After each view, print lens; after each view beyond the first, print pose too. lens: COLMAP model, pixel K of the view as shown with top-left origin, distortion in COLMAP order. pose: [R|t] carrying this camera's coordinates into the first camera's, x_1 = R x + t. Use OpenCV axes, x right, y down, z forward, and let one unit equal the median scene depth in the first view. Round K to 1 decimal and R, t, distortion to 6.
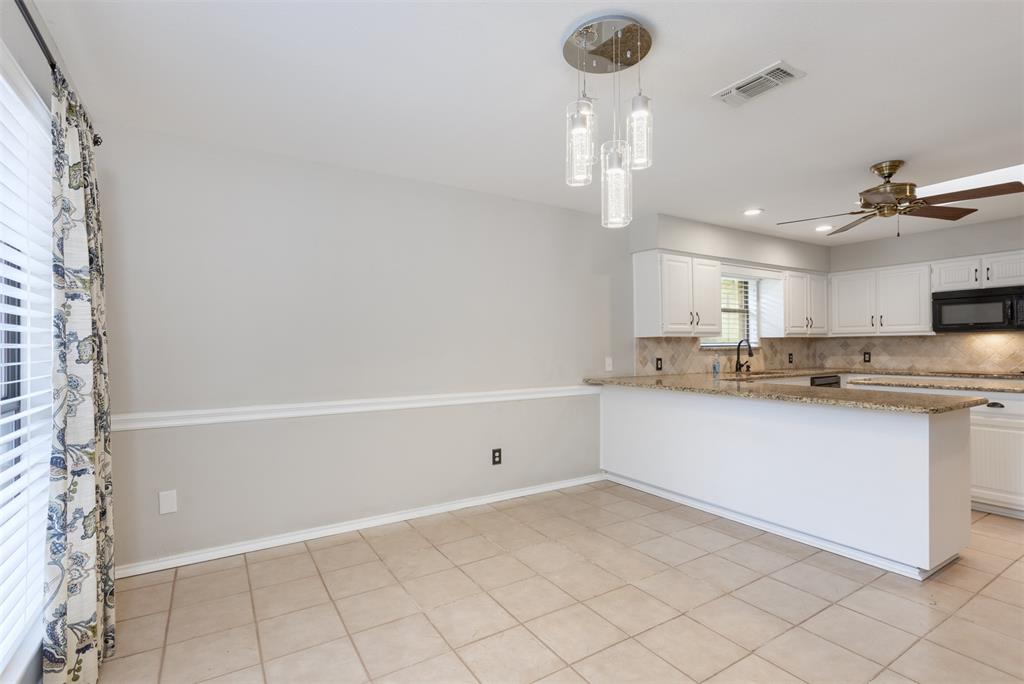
lens RADIAL K [[493.5, 0, 512.9], [0, 493.5, 341.2], [0, 0, 1]] dist [-0.001233, 0.001030]
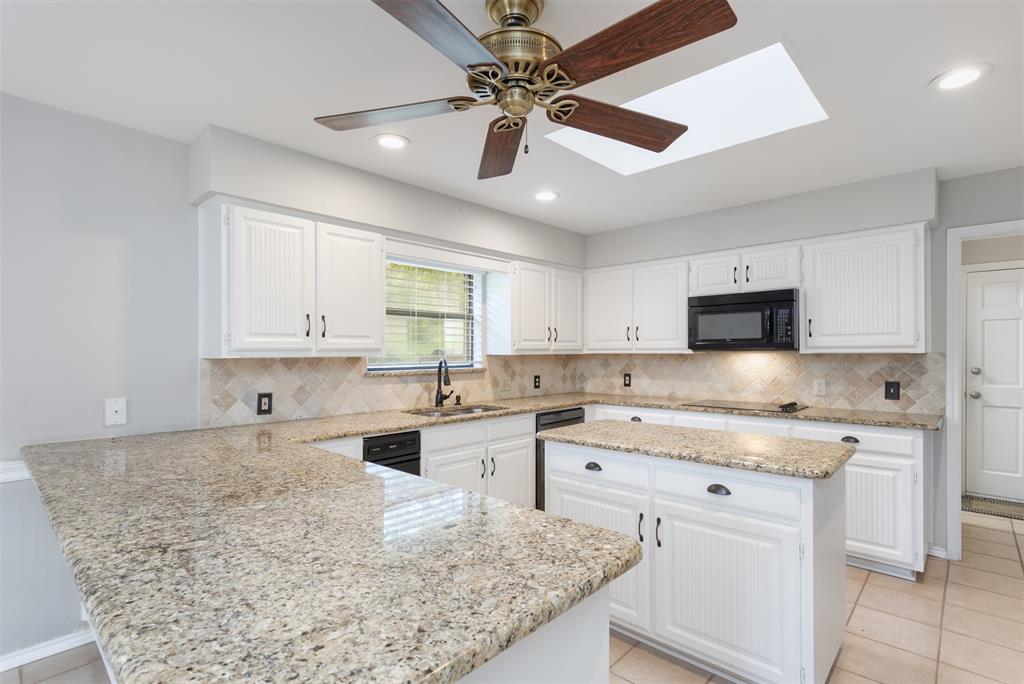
lens RADIAL K [[493.5, 0, 513.1], [0, 493.5, 349.4], [0, 0, 1]] dist [-0.001233, 0.001030]
pose [[0.966548, 0.006520, 0.256402, 0.368904], [-0.007552, 0.999967, 0.003040, -0.017941], [-0.256374, -0.004875, 0.966565, 0.315552]]
